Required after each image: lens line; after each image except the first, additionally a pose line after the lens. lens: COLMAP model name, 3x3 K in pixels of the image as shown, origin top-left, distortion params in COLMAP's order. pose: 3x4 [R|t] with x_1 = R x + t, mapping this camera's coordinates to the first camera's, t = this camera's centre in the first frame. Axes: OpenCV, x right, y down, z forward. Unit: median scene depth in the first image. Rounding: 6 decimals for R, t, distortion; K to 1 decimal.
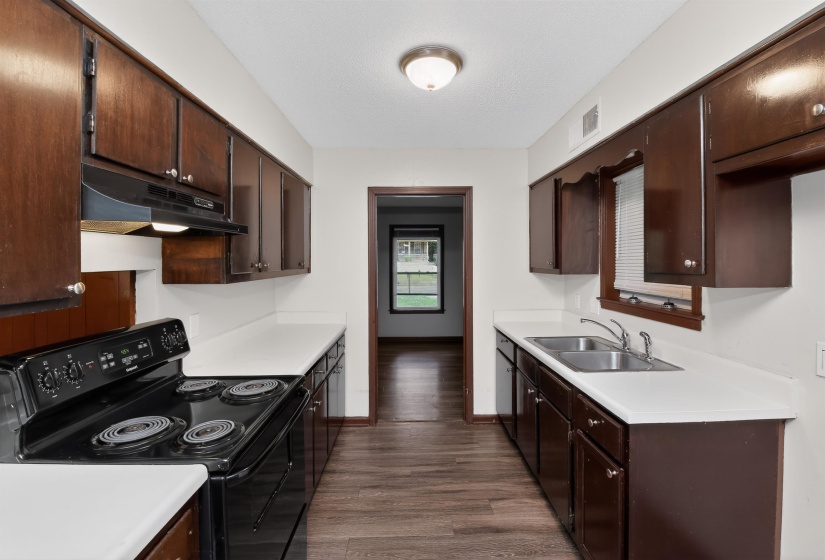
lens RADIAL K [[363.1, 0, 412.7], [0, 363.1, 260.3], [0, 0, 1]] dist [-0.000193, -0.011138]
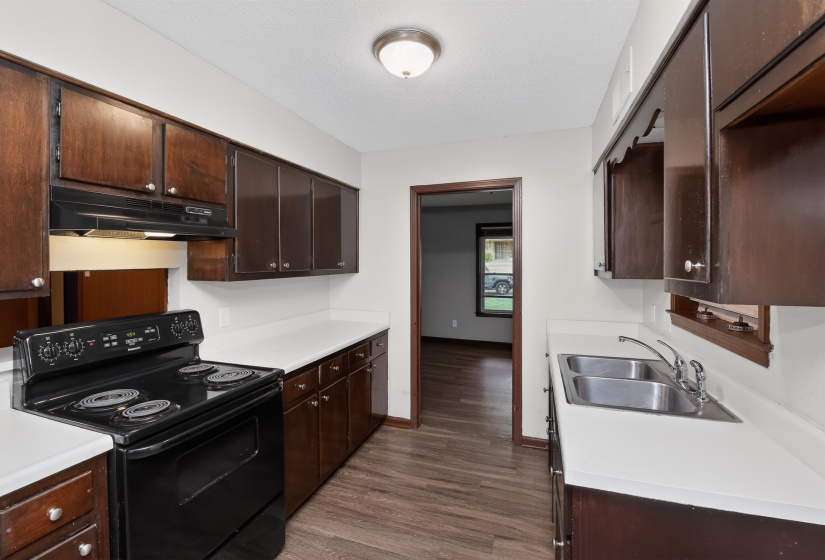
lens RADIAL K [[363.1, 0, 412.7], [0, 363.1, 260.3], [0, 0, 1]] dist [-0.000193, -0.011138]
pose [[0.934370, 0.001213, -0.356302, 0.356764], [-0.001268, 0.999999, 0.000079, -0.001258], [0.356301, 0.000378, 0.934371, 0.125033]]
